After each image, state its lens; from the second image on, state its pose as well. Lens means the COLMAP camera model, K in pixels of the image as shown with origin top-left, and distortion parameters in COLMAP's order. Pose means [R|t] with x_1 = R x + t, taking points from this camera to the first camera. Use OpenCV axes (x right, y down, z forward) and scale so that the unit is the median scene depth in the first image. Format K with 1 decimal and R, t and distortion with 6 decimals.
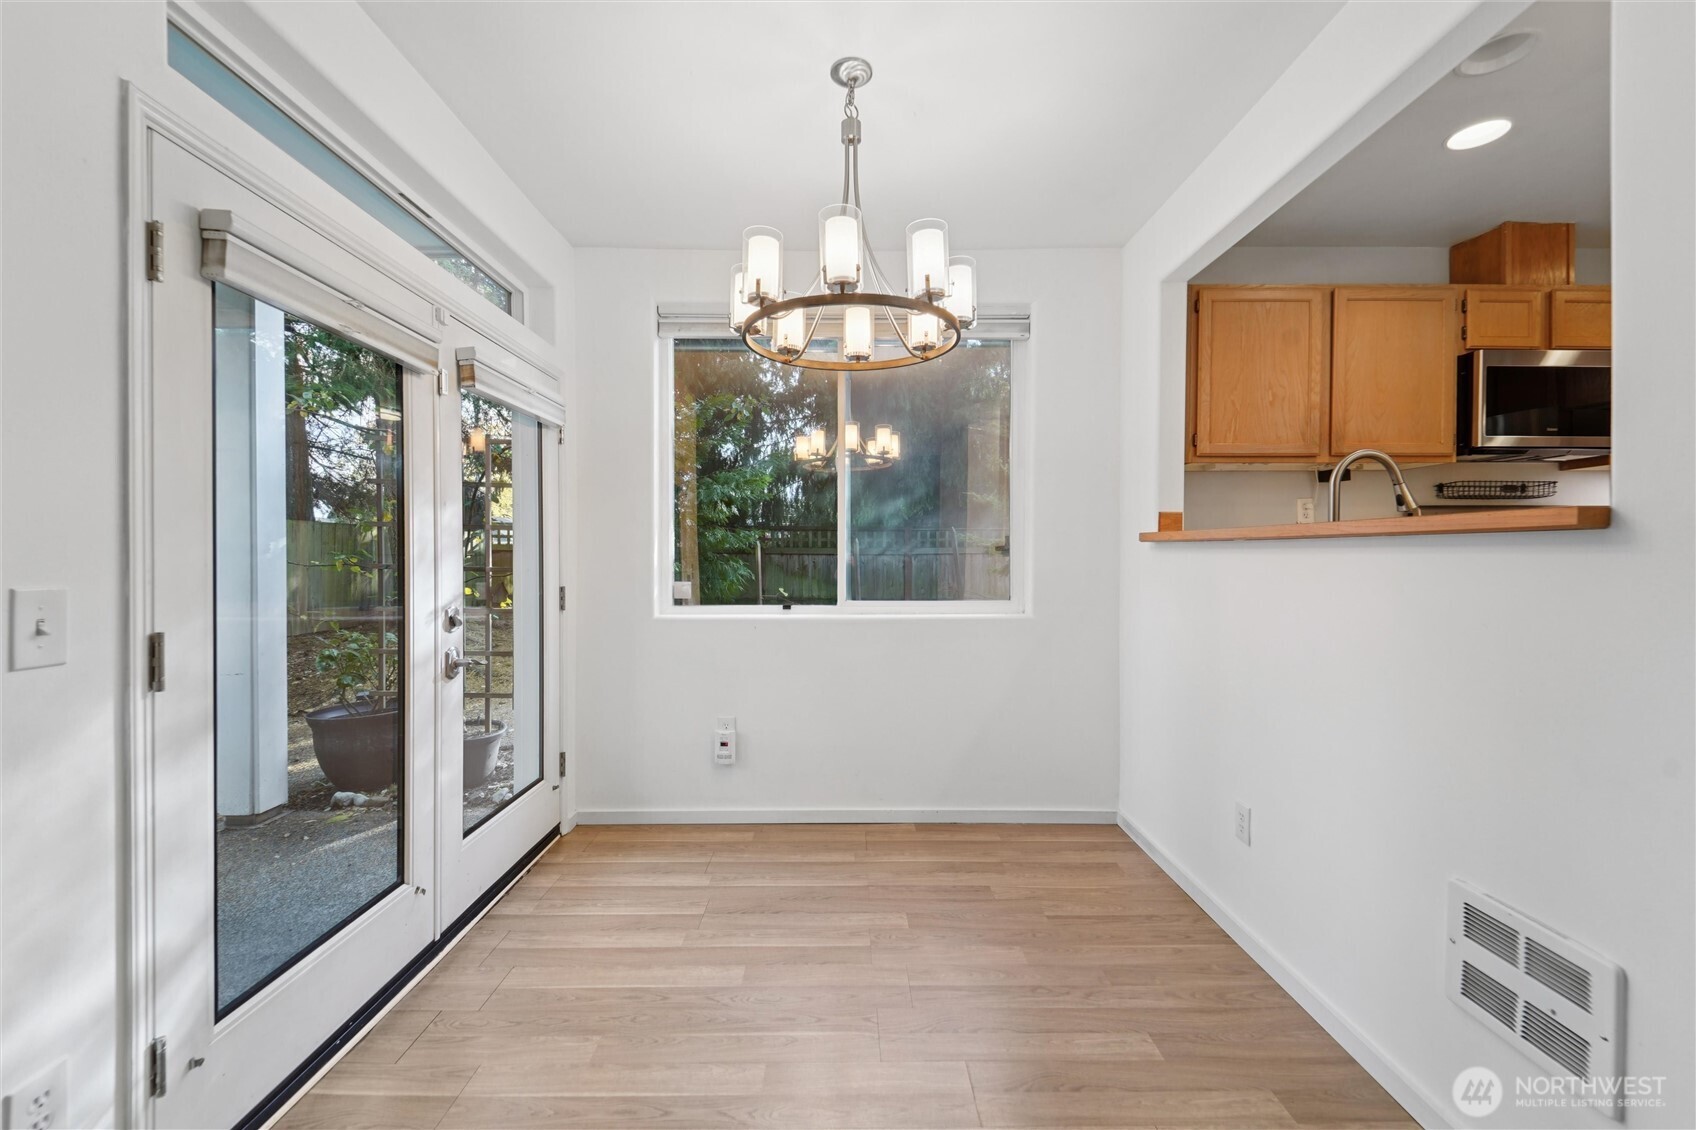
lens RADIAL K [[696.6, 0, 849.4], [0, 696.6, 561.0], [0, 0, 1]] dist [-0.002393, -0.000748]
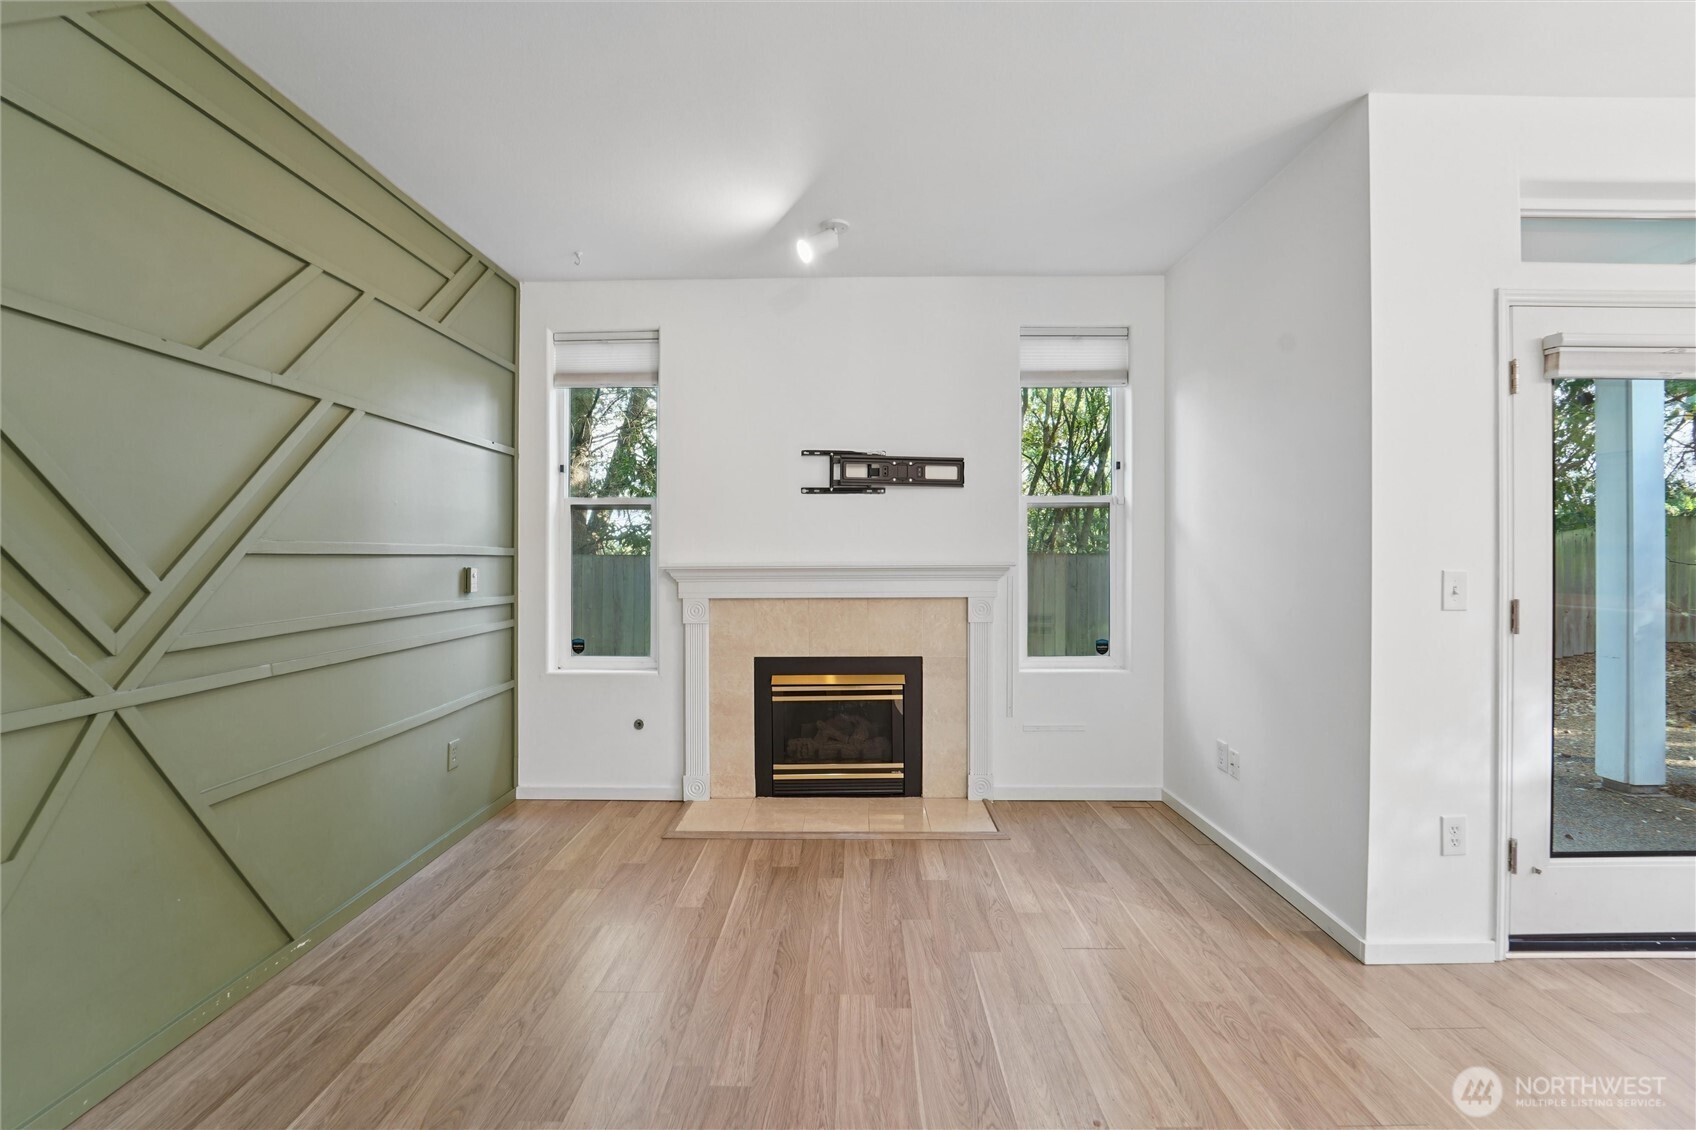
lens RADIAL K [[696.6, 0, 849.4], [0, 696.6, 561.0], [0, 0, 1]] dist [-0.002393, -0.000748]
pose [[-0.026003, 0.002160, -0.999660, 0.337324], [-0.003726, 0.999991, 0.002258, 0.005531], [0.999655, 0.003783, -0.025995, -0.265046]]
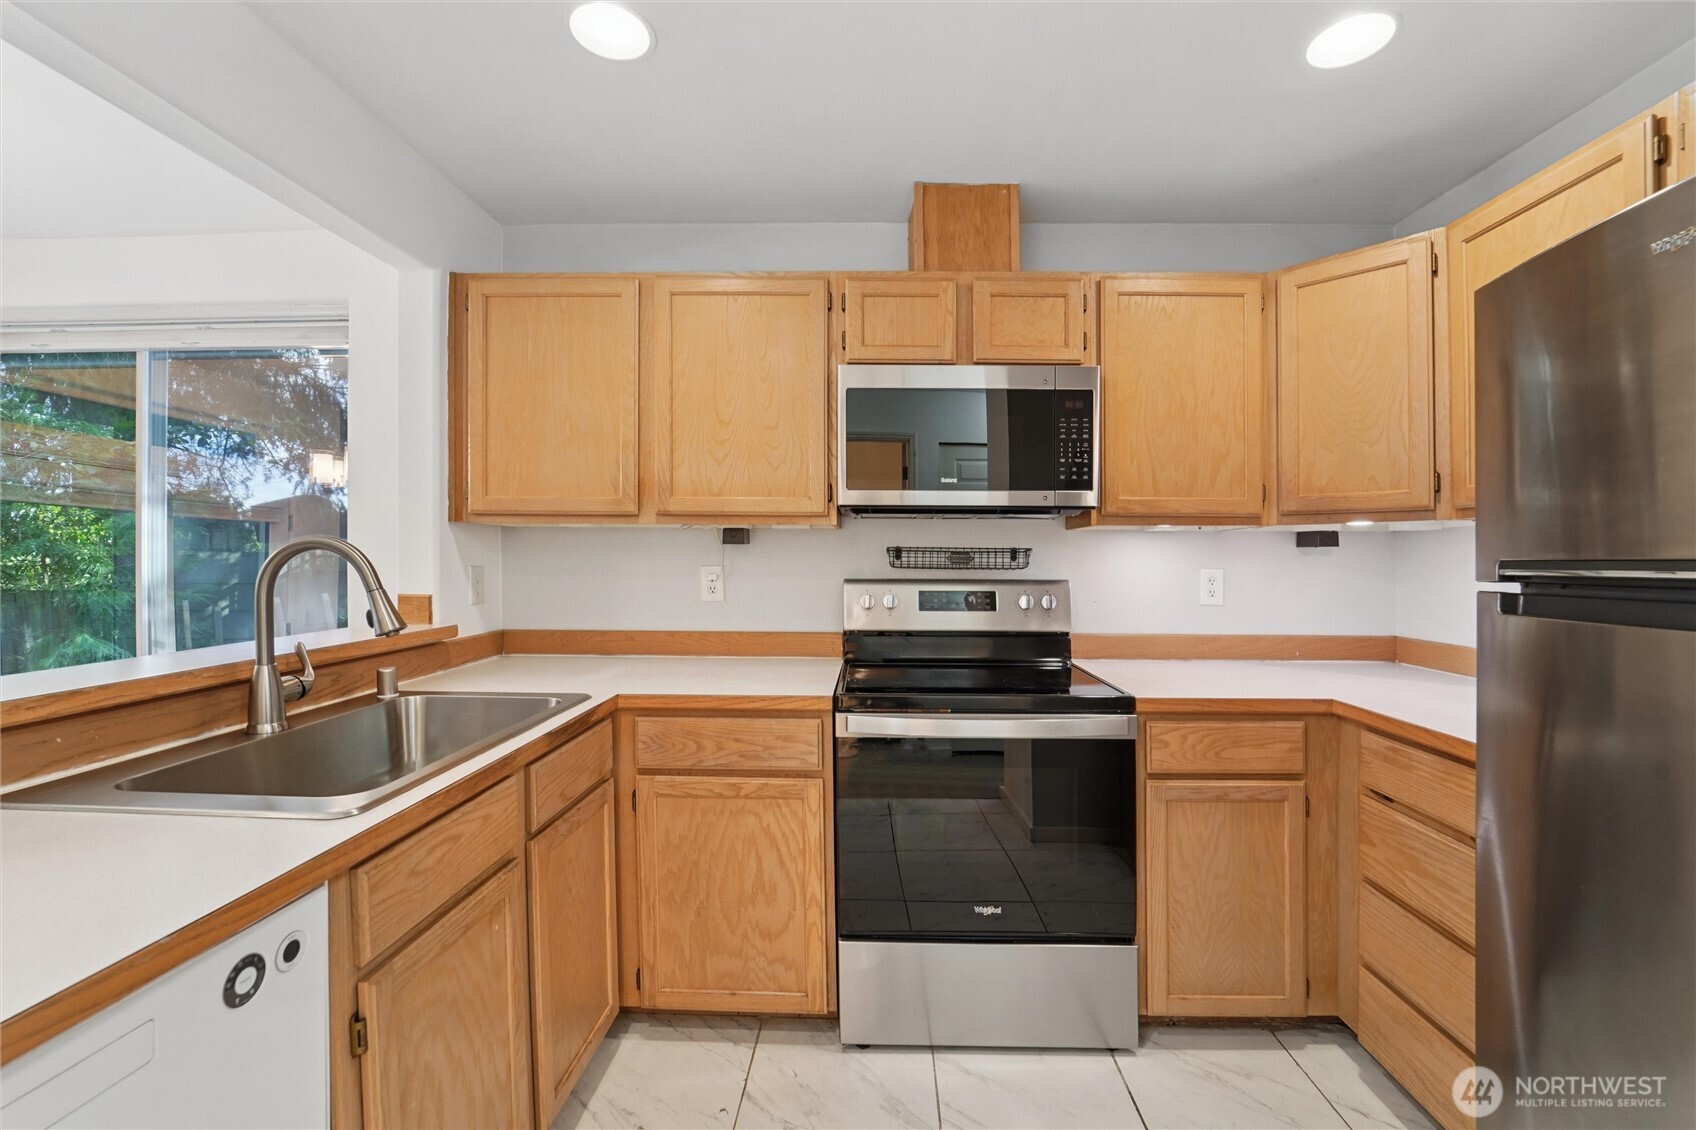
lens RADIAL K [[732.7, 0, 873.2], [0, 732.7, 562.9], [0, 0, 1]] dist [-0.003851, -0.007212]
pose [[0.999763, 0.006902, -0.020657, 0.943314], [-0.006929, 0.999975, -0.001234, -0.104680], [0.020648, 0.001377, 0.999786, 0.265814]]
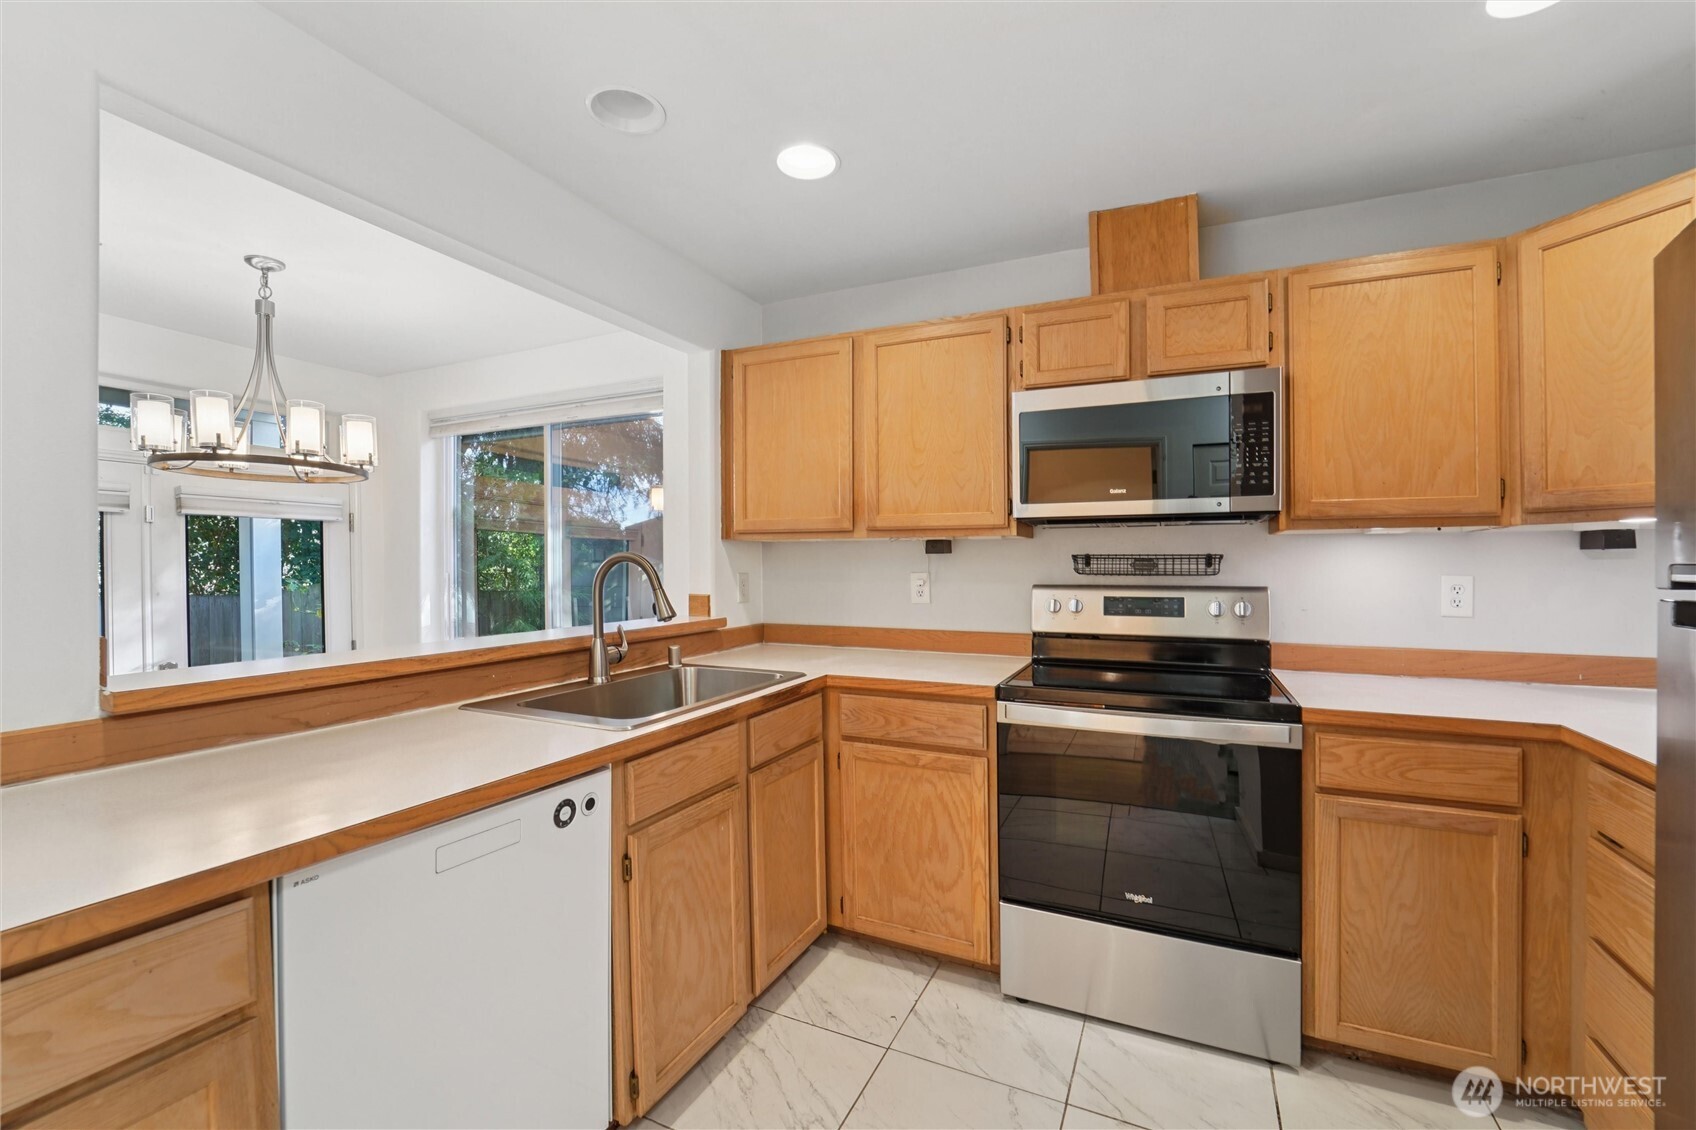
lens RADIAL K [[741.8, 0, 848.0], [0, 741.8, 565.0], [0, 0, 1]] dist [0.001498, 0.000974]
pose [[0.901896, 0.001414, -0.431950, 1.083049], [-0.004337, 0.999974, -0.005782, -0.105162], [0.431931, 0.007088, 0.901879, 0.172635]]
